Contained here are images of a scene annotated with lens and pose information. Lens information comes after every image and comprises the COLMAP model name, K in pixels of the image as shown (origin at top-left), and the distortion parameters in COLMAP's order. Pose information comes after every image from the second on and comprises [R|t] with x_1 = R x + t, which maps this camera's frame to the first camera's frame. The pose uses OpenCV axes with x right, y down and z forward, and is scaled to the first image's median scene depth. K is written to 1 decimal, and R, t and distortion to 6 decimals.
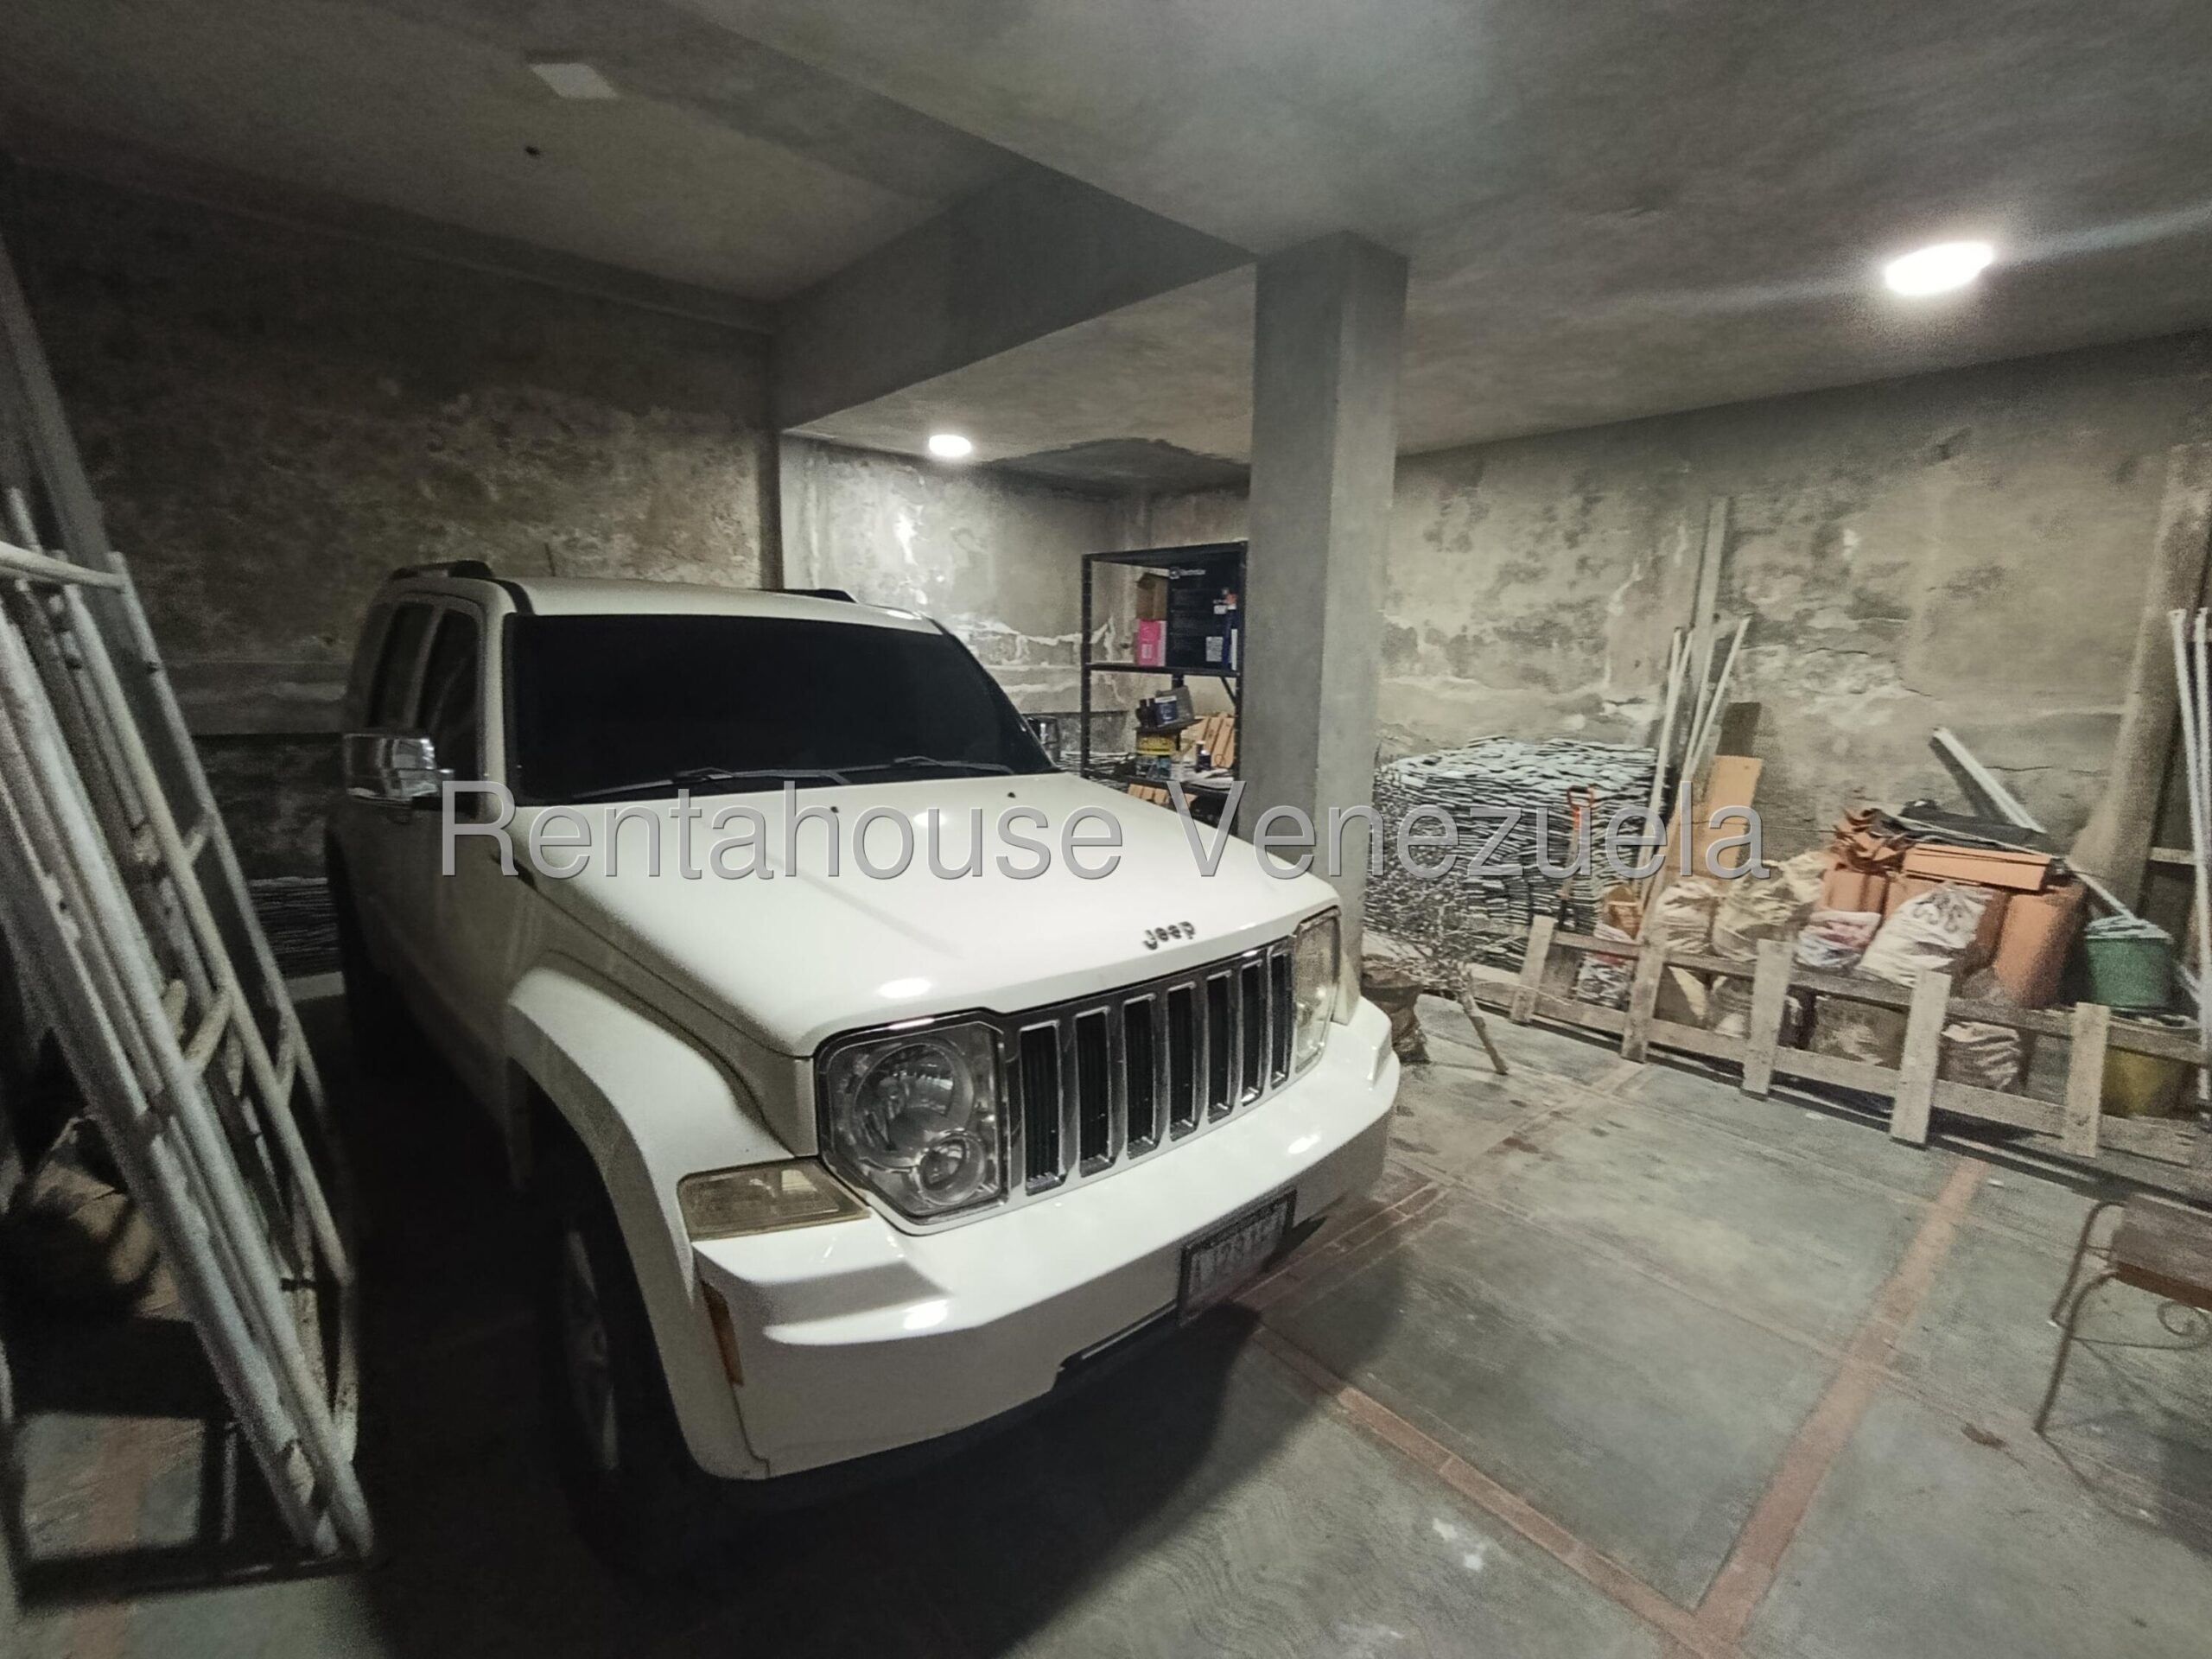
lens RADIAL K [[986.1, 0, 1112.2], [0, 986.1, 830.1], [0, 0, 1]] dist [0.001130, -0.000792]
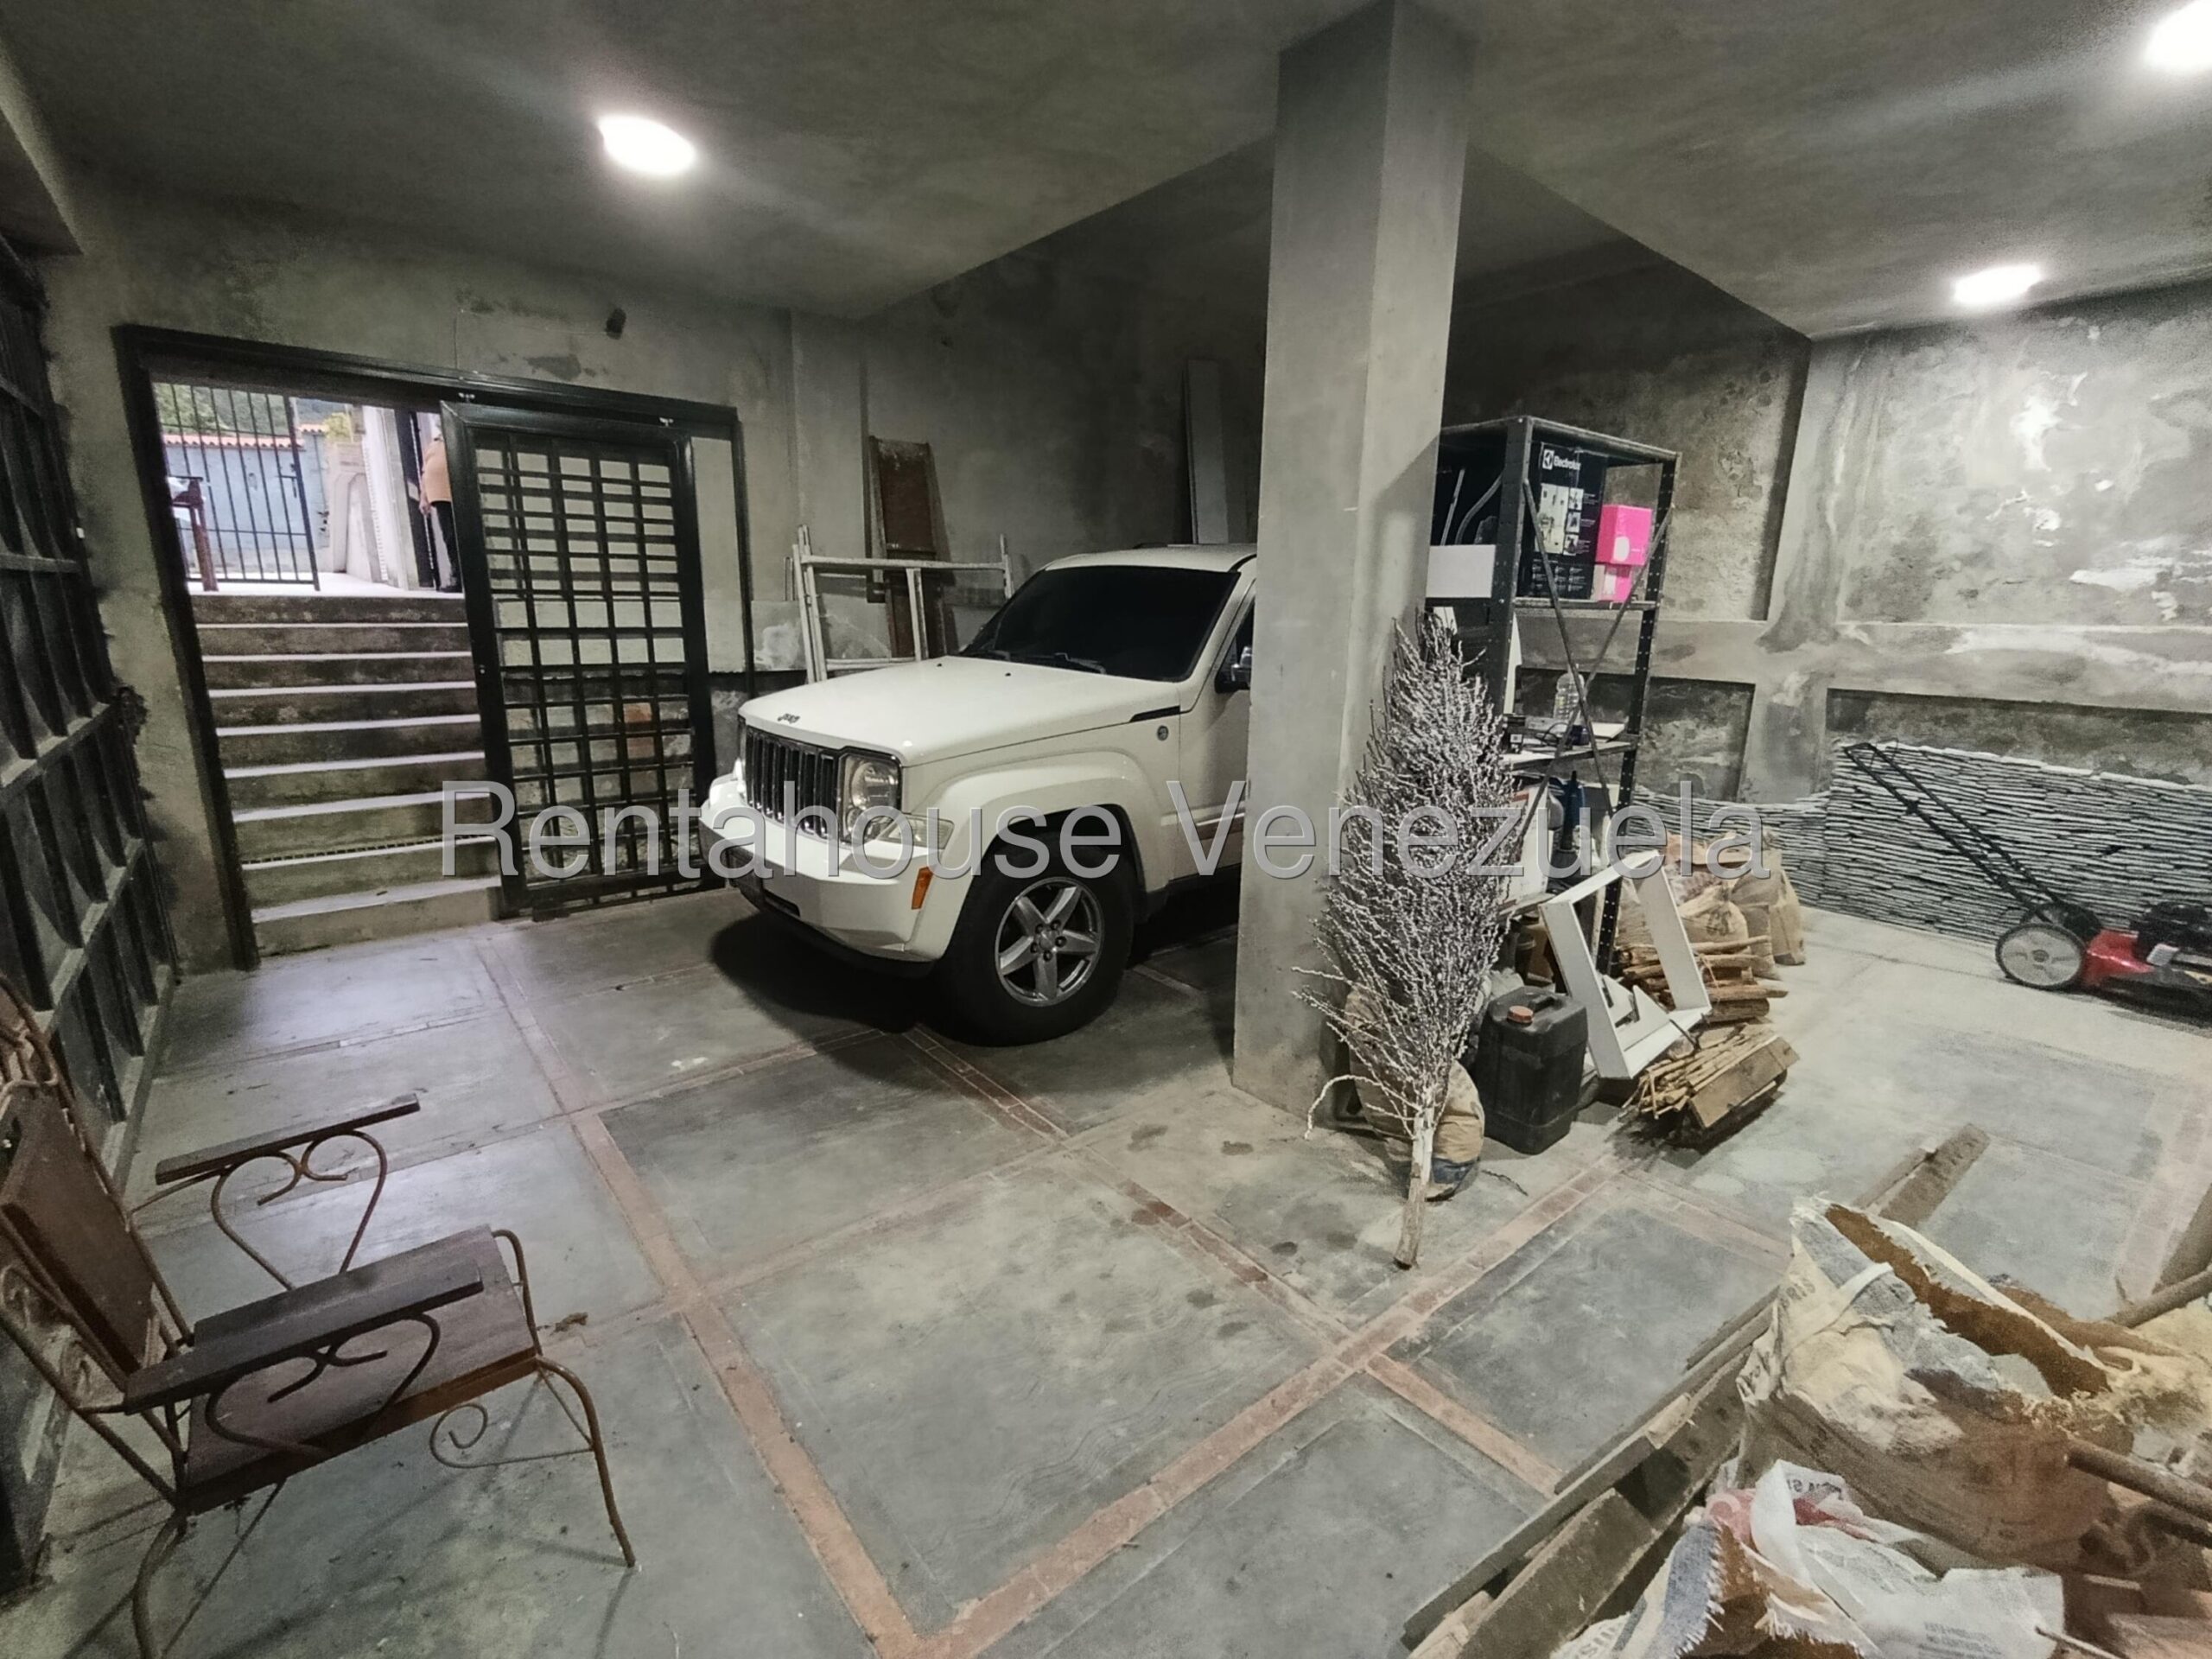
lens RADIAL K [[986.1, 0, 1112.2], [0, 986.1, 830.1], [0, 0, 1]] dist [0.001130, -0.000792]
pose [[-0.025063, 0.206601, -0.978104, 0.595809], [-0.188483, 0.959887, 0.207583, -0.064885], [0.981757, 0.189558, 0.014883, 0.486099]]
